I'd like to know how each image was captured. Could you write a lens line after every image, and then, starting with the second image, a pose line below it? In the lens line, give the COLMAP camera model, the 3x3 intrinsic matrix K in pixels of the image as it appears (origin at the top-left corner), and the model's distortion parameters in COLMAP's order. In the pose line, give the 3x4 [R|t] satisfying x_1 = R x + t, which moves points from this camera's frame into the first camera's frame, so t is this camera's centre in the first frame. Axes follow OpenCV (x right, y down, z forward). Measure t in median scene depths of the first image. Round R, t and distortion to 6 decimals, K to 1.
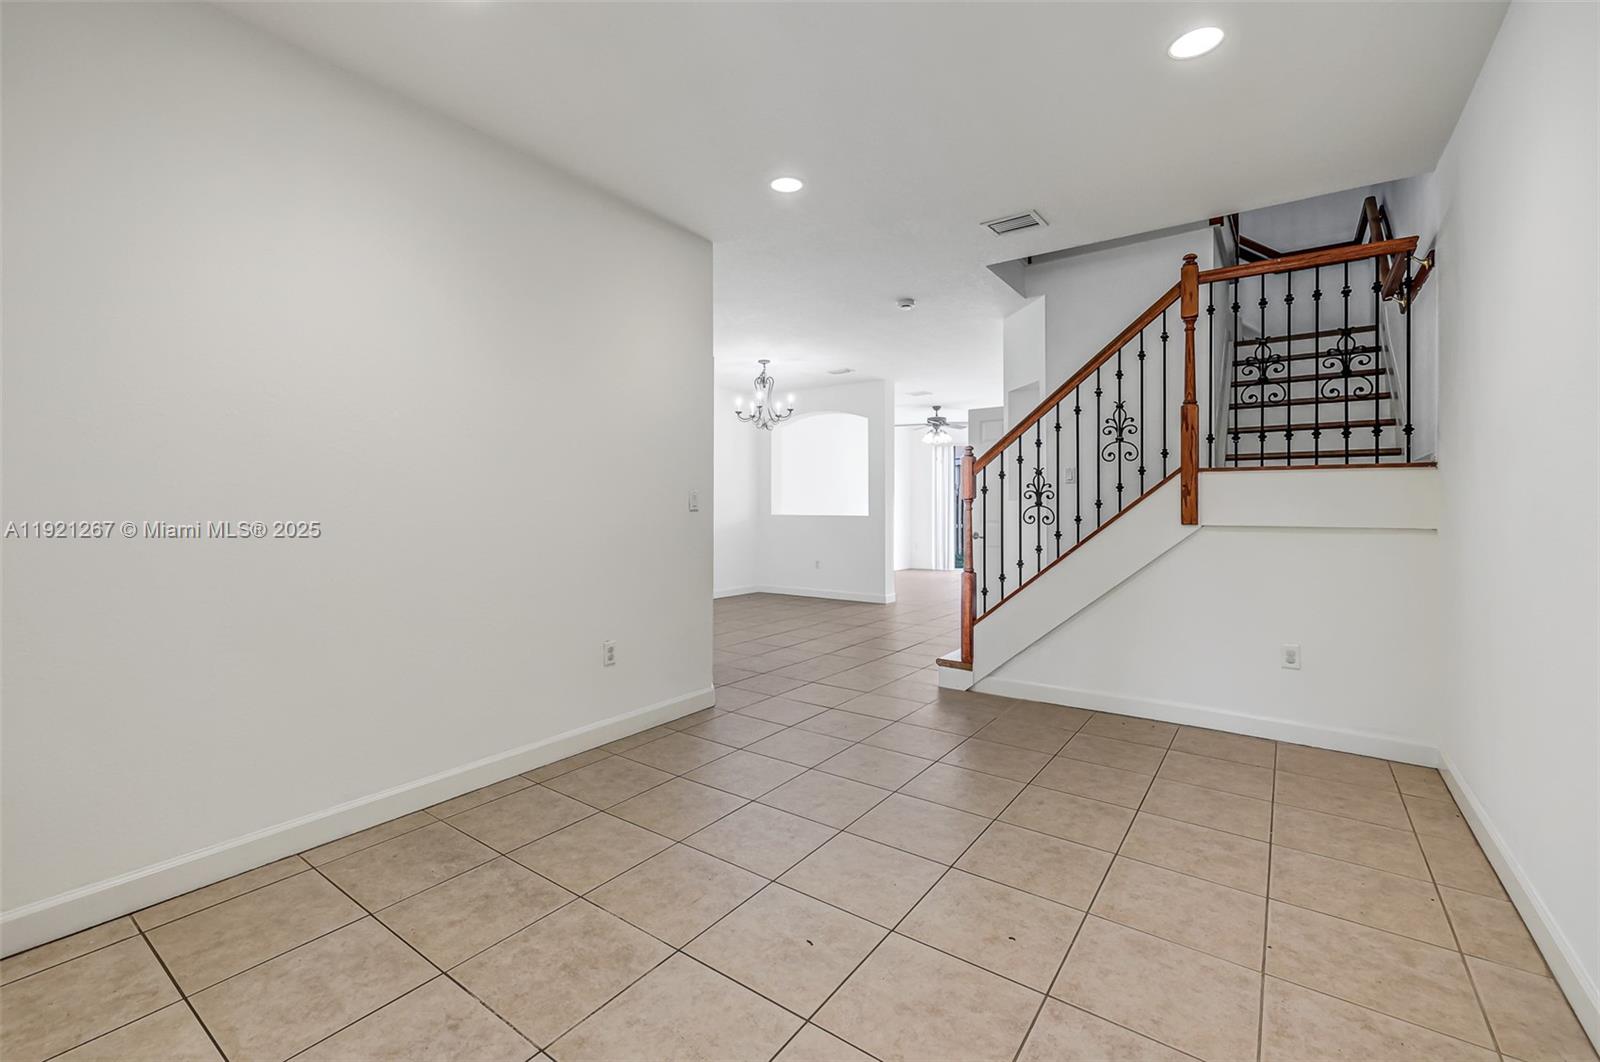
lens RADIAL K [[682.0, 0, 772.5], [0, 682.0, 508.5], [0, 0, 1]] dist [-0.001743, -0.000219]
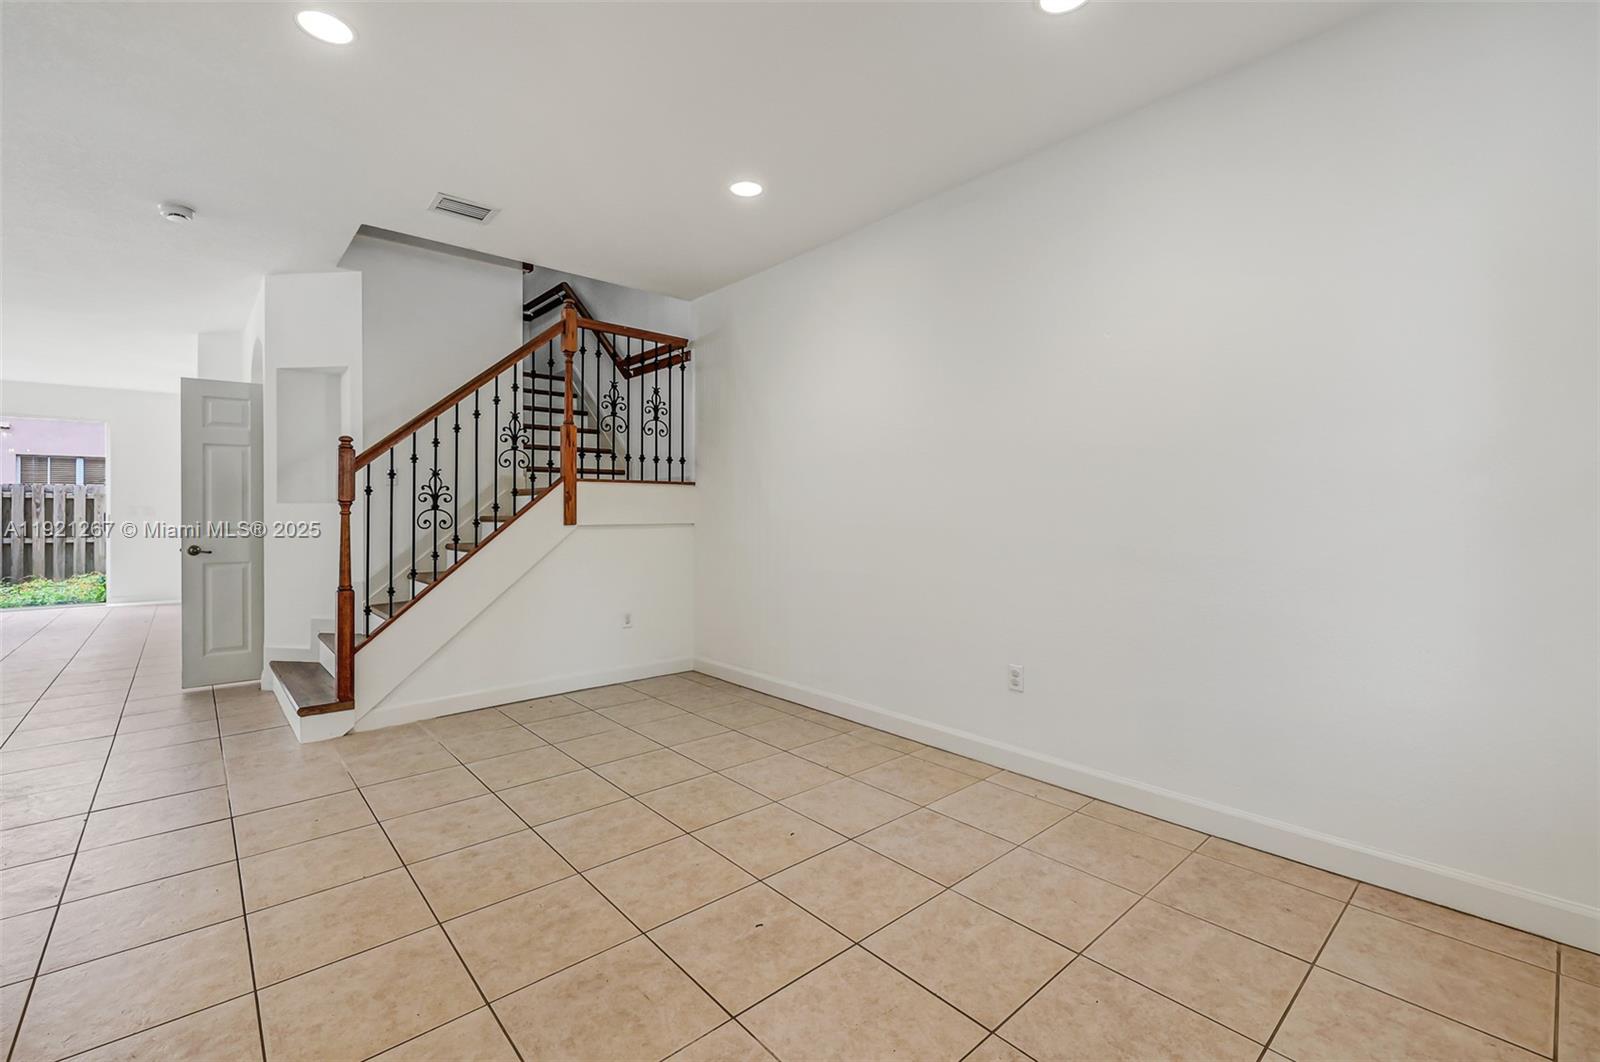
lens RADIAL K [[682.0, 0, 786.0], [0, 682.0, 519.7], [0, 0, 1]] dist [-0.001743, -0.000219]
pose [[0.209867, -0.015521, 0.977607, -0.482682], [0.006483, 0.999874, 0.014483, -0.000375], [-0.977708, 0.003299, 0.209941, 0.374918]]
